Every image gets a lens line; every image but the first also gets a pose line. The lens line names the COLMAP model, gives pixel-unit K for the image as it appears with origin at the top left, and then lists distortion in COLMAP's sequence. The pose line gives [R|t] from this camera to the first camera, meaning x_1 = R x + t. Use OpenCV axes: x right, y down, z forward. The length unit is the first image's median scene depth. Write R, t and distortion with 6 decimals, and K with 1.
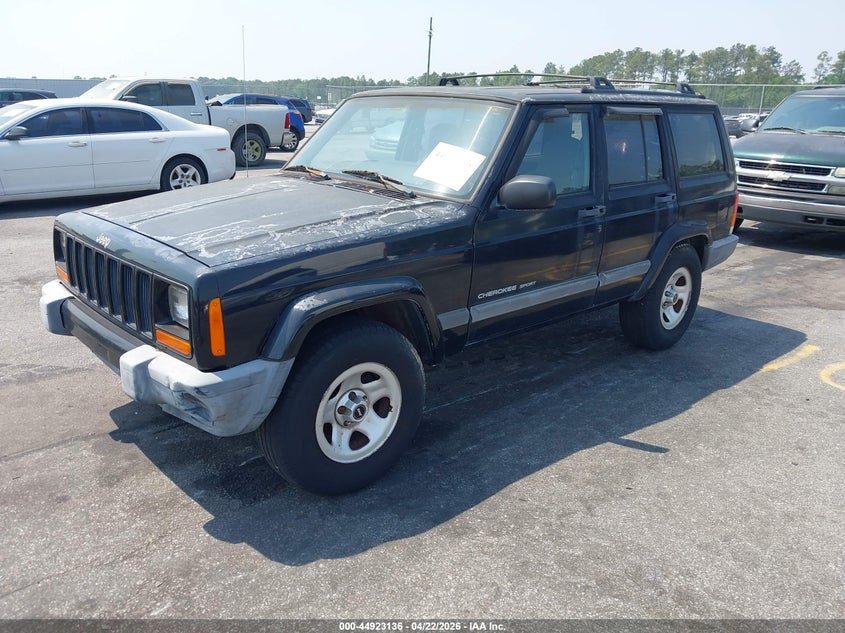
lens RADIAL K [[659.7, 0, 418.2], [0, 659.7, 315.9], [0, 0, 1]] dist [0.036043, -0.003825]
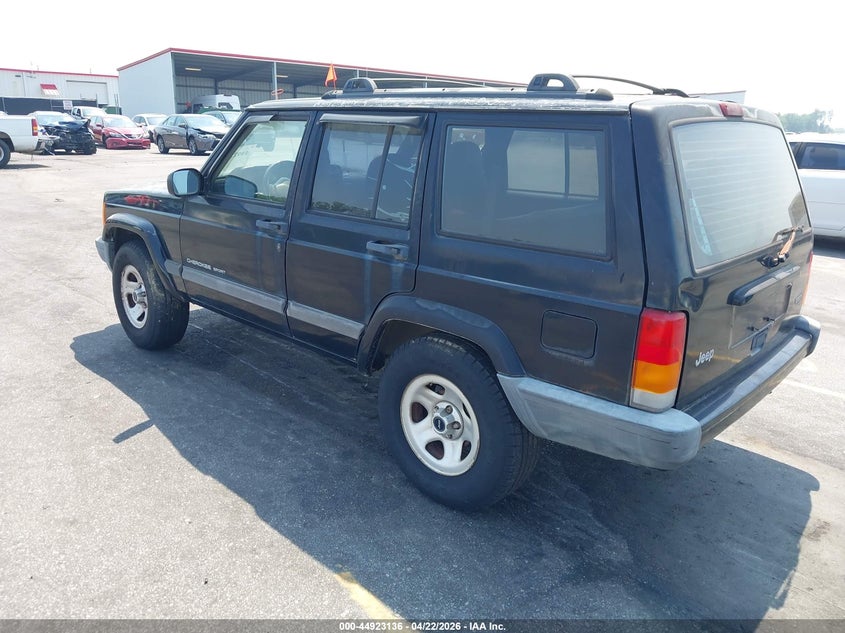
lens RADIAL K [[659.7, 0, 418.2], [0, 659.7, 315.9], [0, 0, 1]] dist [0.036043, -0.003825]
pose [[0.059468, 0.250970, -0.966167, 1.227818], [-0.321607, 0.921088, 0.219465, -0.315700], [0.945004, 0.297675, 0.135489, 1.136338]]
